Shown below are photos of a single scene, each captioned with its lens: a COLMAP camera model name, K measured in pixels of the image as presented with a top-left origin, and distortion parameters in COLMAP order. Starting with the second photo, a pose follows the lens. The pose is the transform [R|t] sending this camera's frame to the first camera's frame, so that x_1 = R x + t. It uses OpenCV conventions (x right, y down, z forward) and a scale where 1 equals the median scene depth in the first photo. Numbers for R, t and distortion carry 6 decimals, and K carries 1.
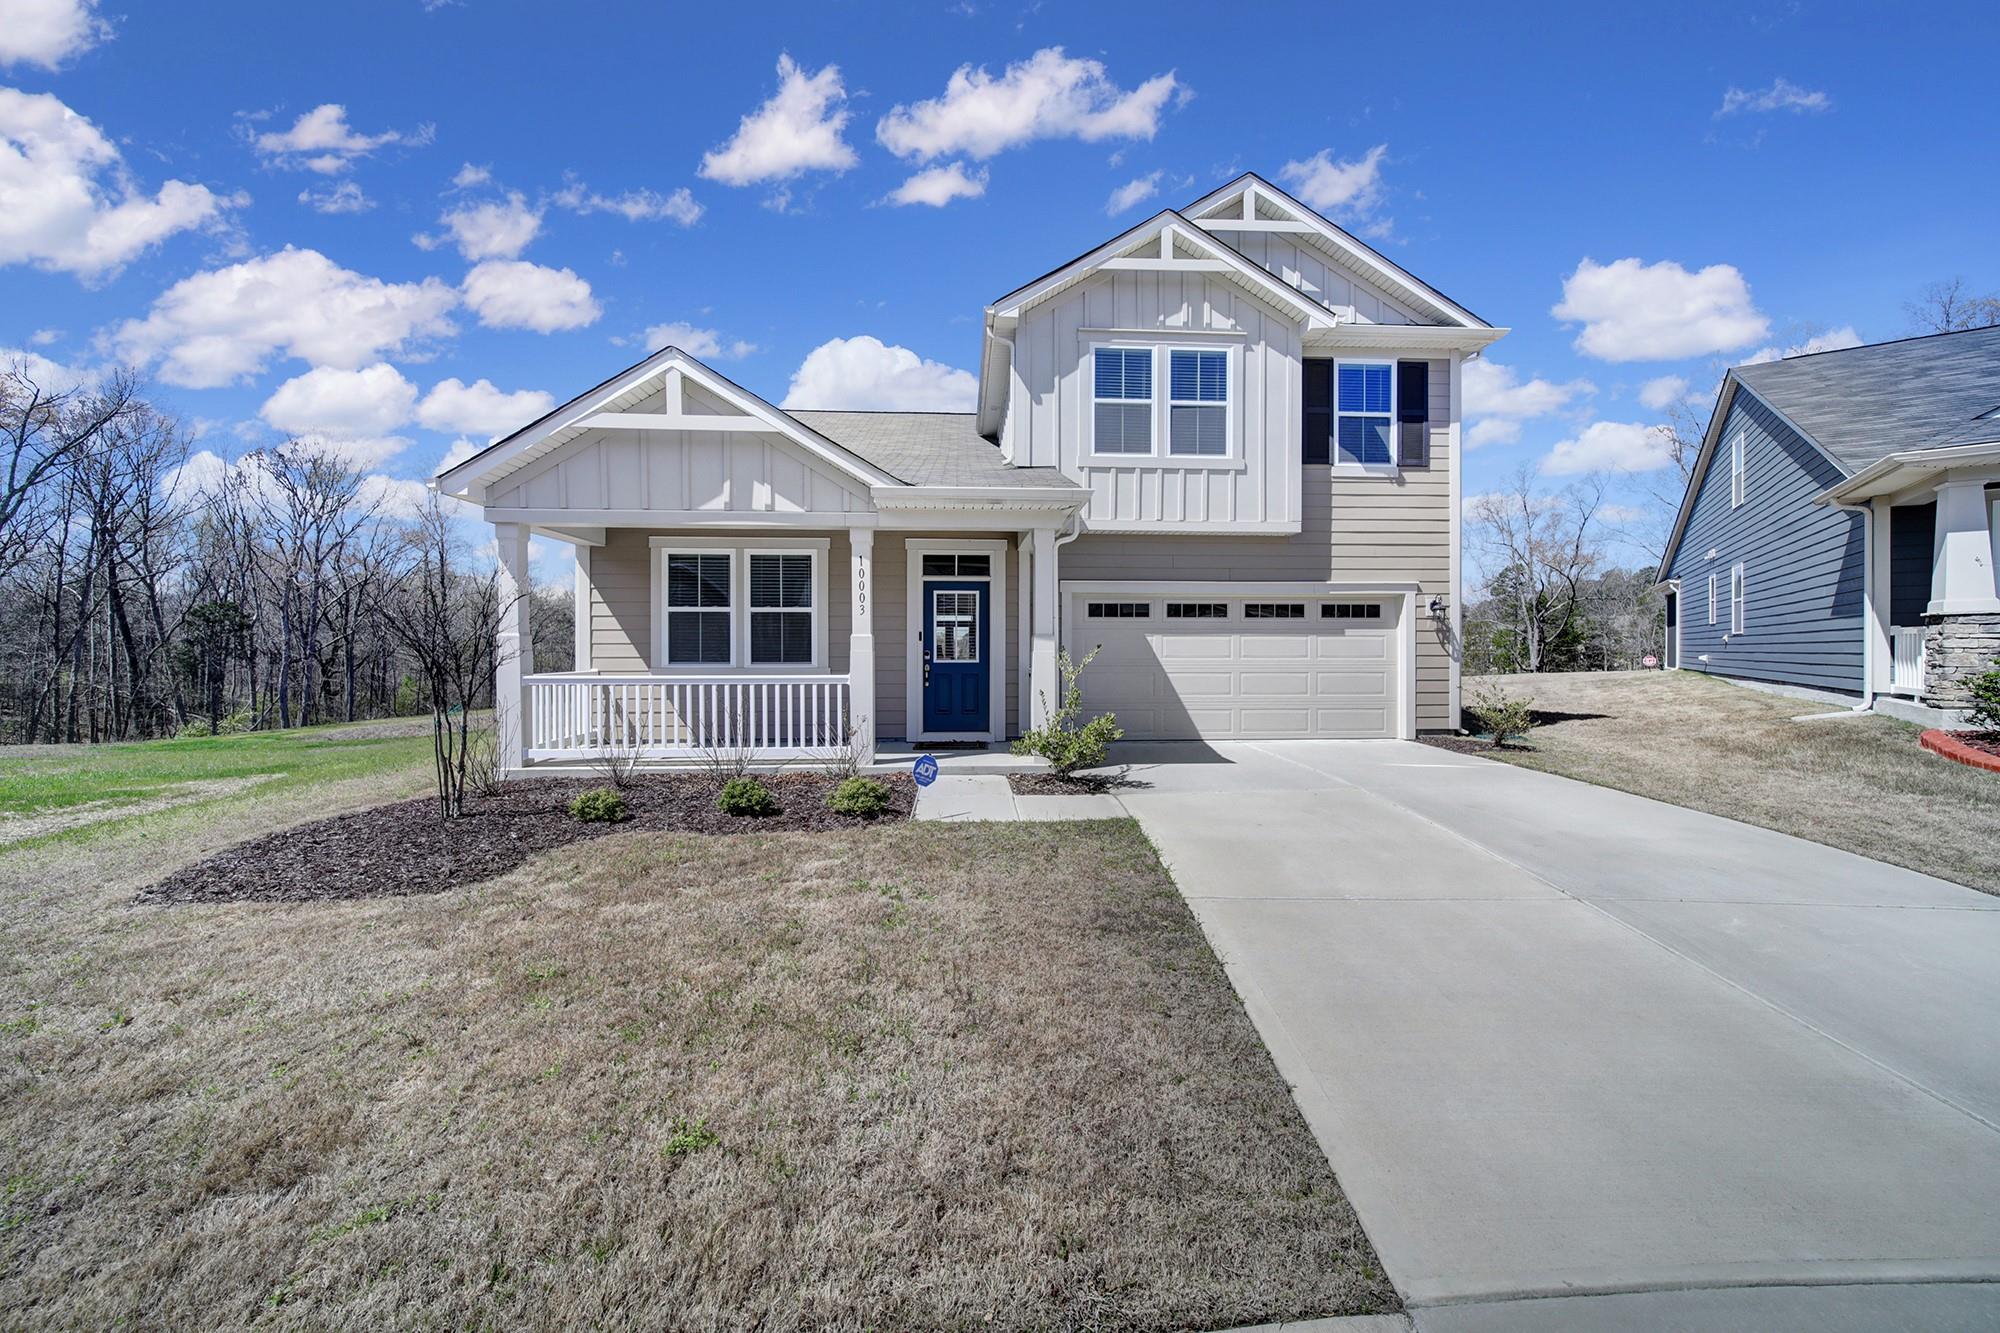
lens RADIAL K [[703.6, 0, 985.3], [0, 703.6, 654.3], [0, 0, 1]] dist [-0.000331, 0.000007]
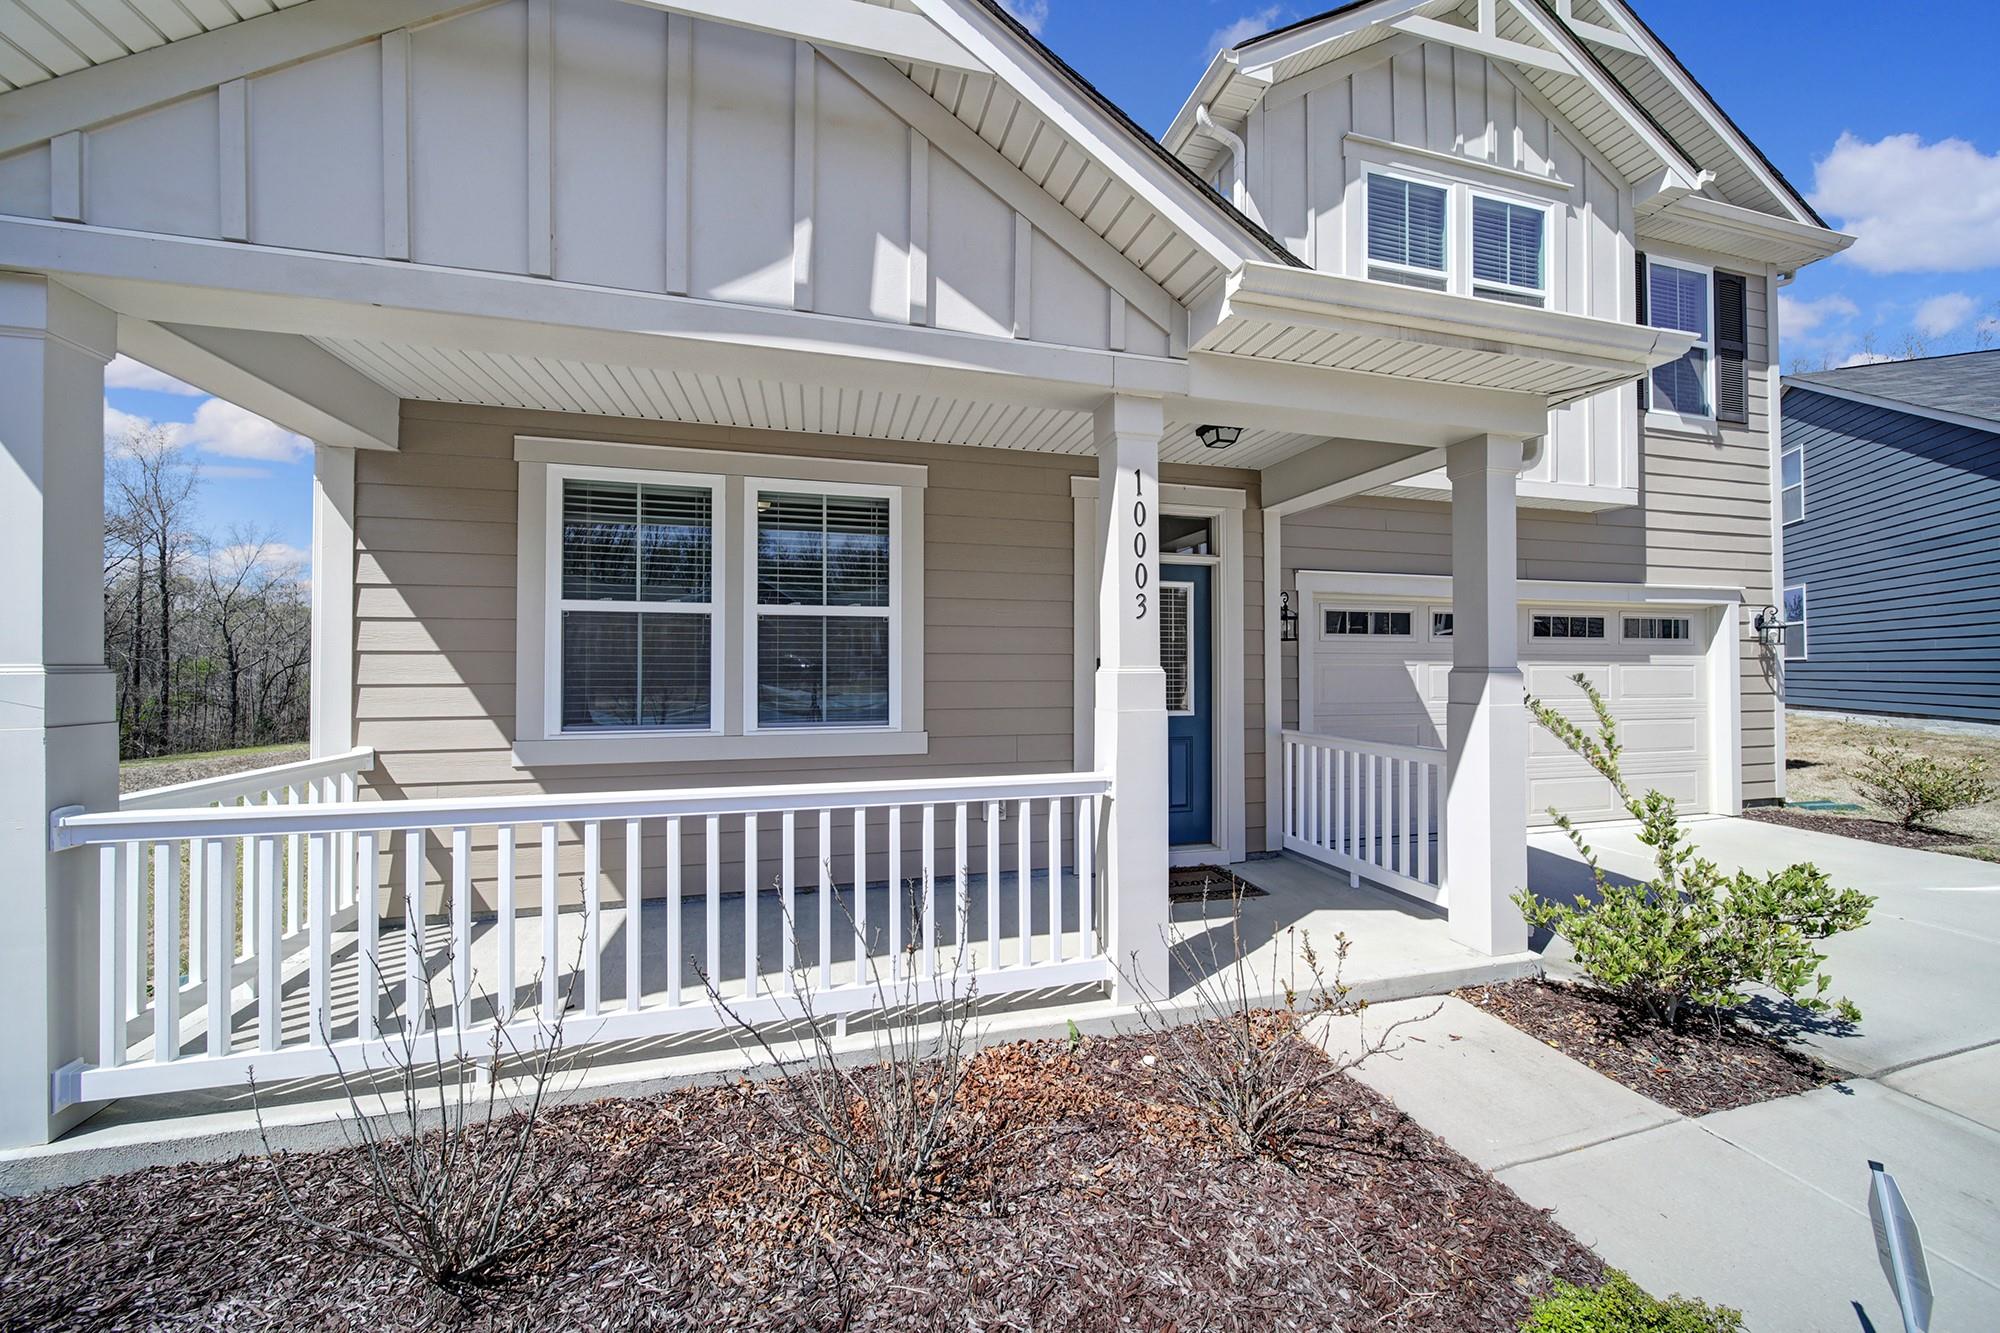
lens RADIAL K [[712.0, 0, 1000.0], [0, 712.0, 666.5], [0, 0, 1]] dist [-0.001946, -0.000159]
pose [[0.979052, 0.000299, 0.203610, -0.262115], [0.002221, 0.999924, -0.012151, -0.019258], [-0.203599, 0.012348, 0.978977, 0.490295]]
